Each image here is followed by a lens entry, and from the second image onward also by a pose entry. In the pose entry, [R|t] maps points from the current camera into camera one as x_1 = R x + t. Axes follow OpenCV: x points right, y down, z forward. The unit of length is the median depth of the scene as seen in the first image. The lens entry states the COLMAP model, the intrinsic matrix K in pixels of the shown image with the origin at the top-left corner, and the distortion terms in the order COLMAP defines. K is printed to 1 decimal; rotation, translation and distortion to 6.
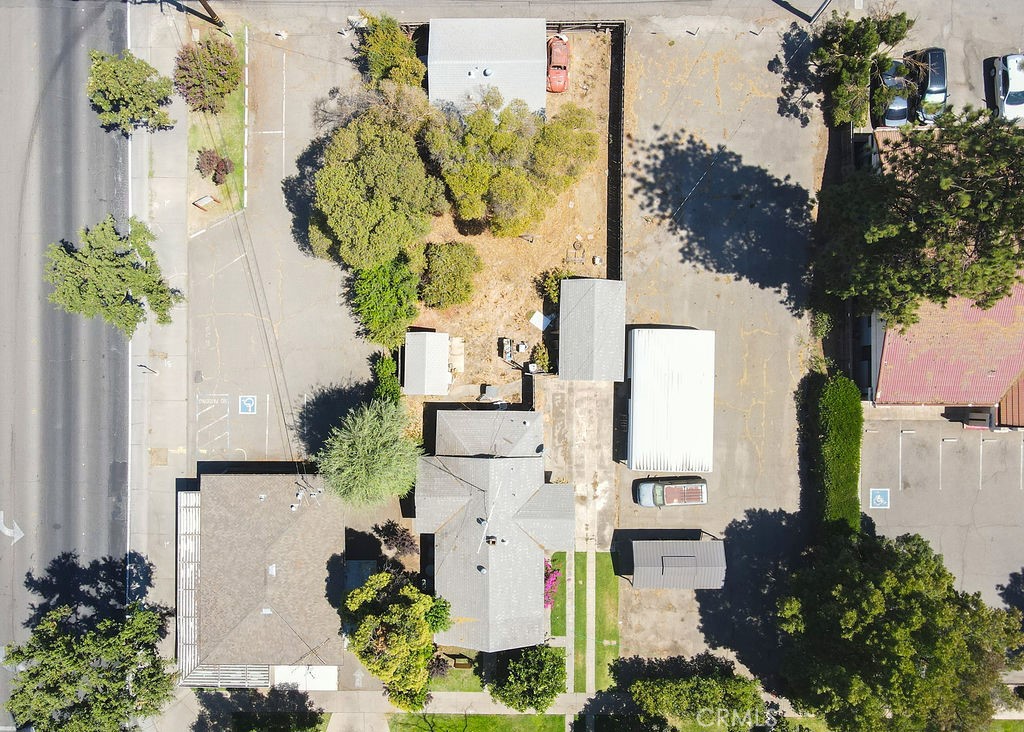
lens RADIAL K [[767.6, 0, 454.3], [0, 767.6, 382.7], [0, 0, 1]] dist [0.010088, 0.012965]
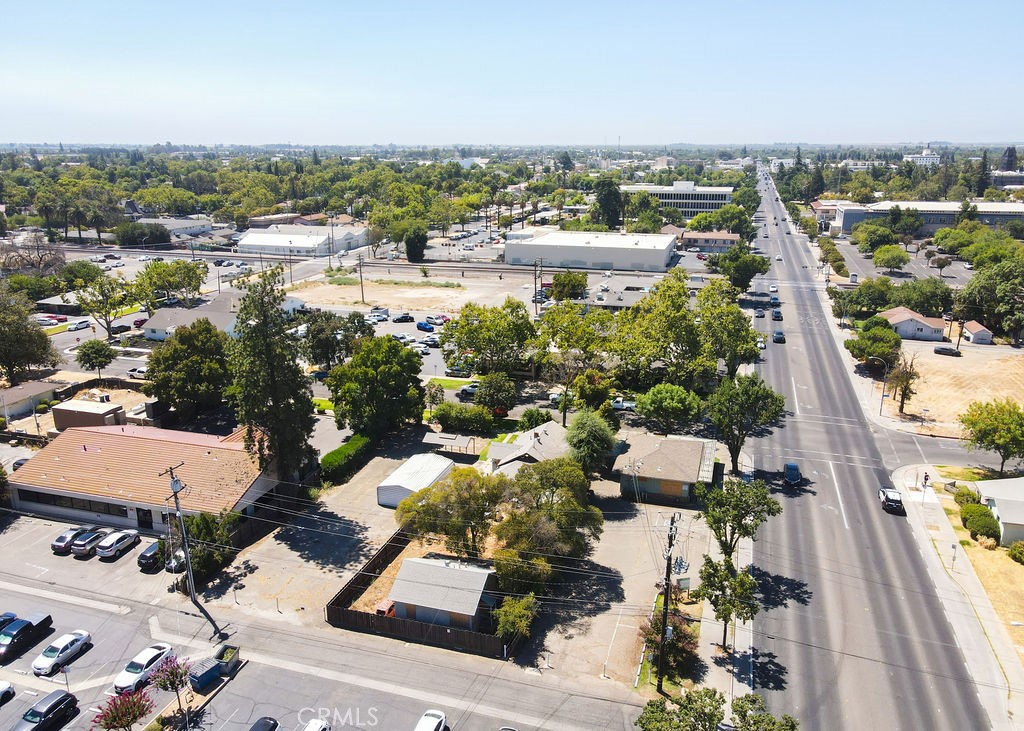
lens RADIAL K [[767.6, 0, 513.5], [0, 767.6, 365.4], [0, 0, 1]] dist [0.010088, 0.012965]
pose [[-0.956933, -0.068458, 0.282122, -0.383246], [0.290106, -0.261773, 0.920496, -1.394395], [0.010836, 0.962699, 0.270359, 0.281179]]
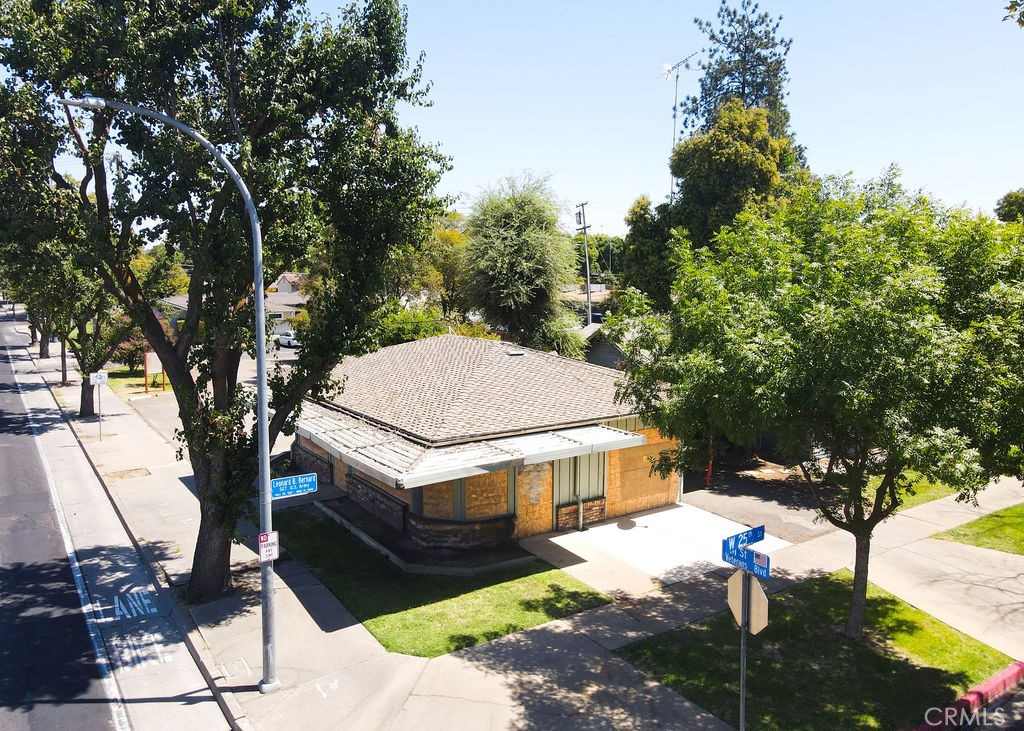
lens RADIAL K [[767.6, 0, 506.1], [0, 767.6, 366.3], [0, 0, 1]] dist [0.010088, 0.012965]
pose [[0.827430, -0.047899, 0.559522, -0.458390], [0.561262, 0.103447, -0.821147, 0.610048], [-0.018549, 0.993481, 0.112479, 0.884331]]
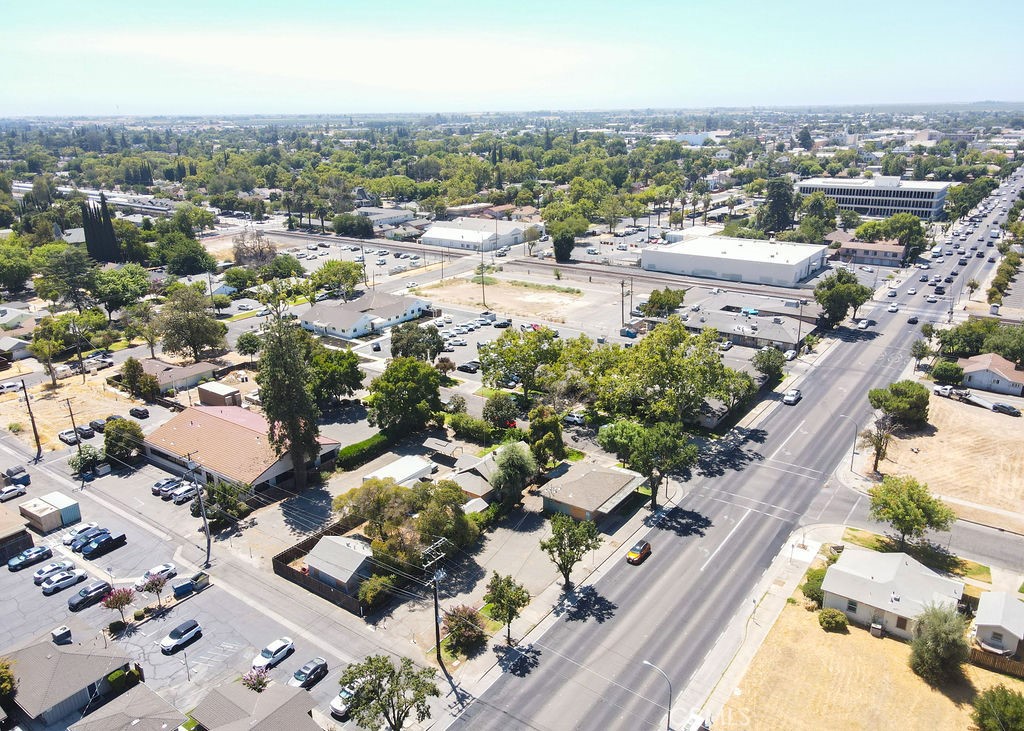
lens RADIAL K [[767.6, 0, 505.2], [0, 767.6, 359.9], [0, 0, 1]] dist [0.010088, 0.012965]
pose [[-0.805066, -0.162947, 0.570366, -1.183024], [0.592775, -0.256741, 0.763349, -1.396233], [0.022051, 0.952645, 0.303285, -0.009314]]
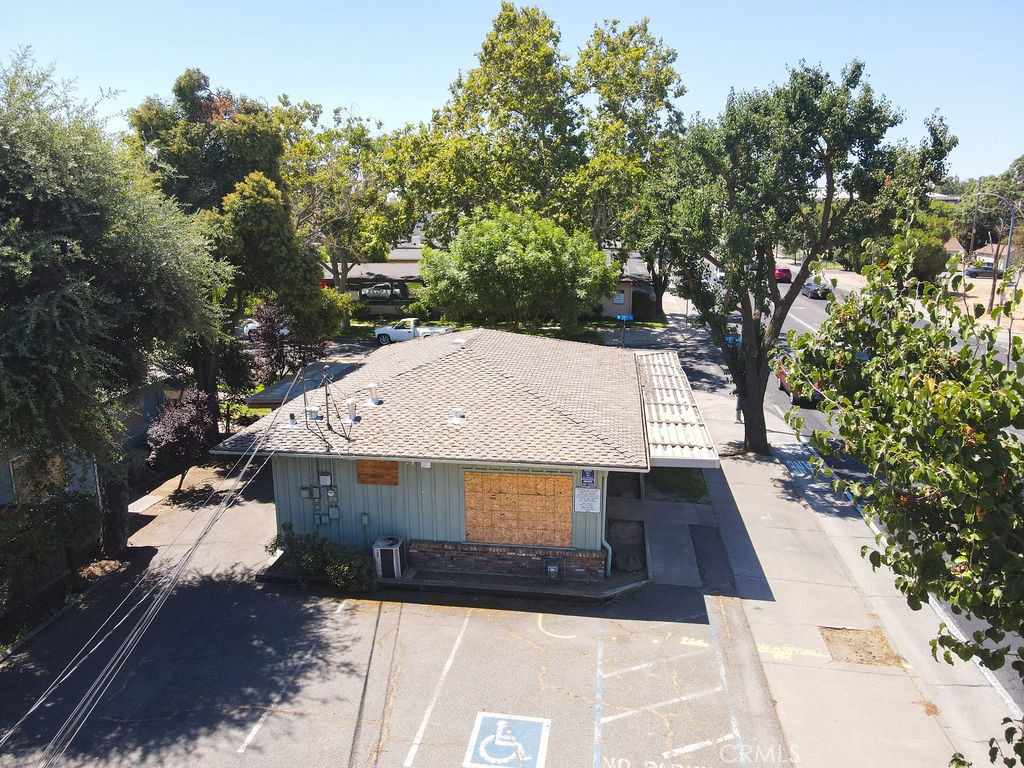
lens RADIAL K [[747.6, 0, 514.5], [0, 747.6, 383.8], [0, 0, 1]] dist [0.013637, 0.005076]
pose [[-0.991178, -0.010877, 0.132091, -0.301556], [0.131286, -0.217255, 0.967246, -0.158835], [0.018176, 0.976054, 0.216766, 0.856155]]
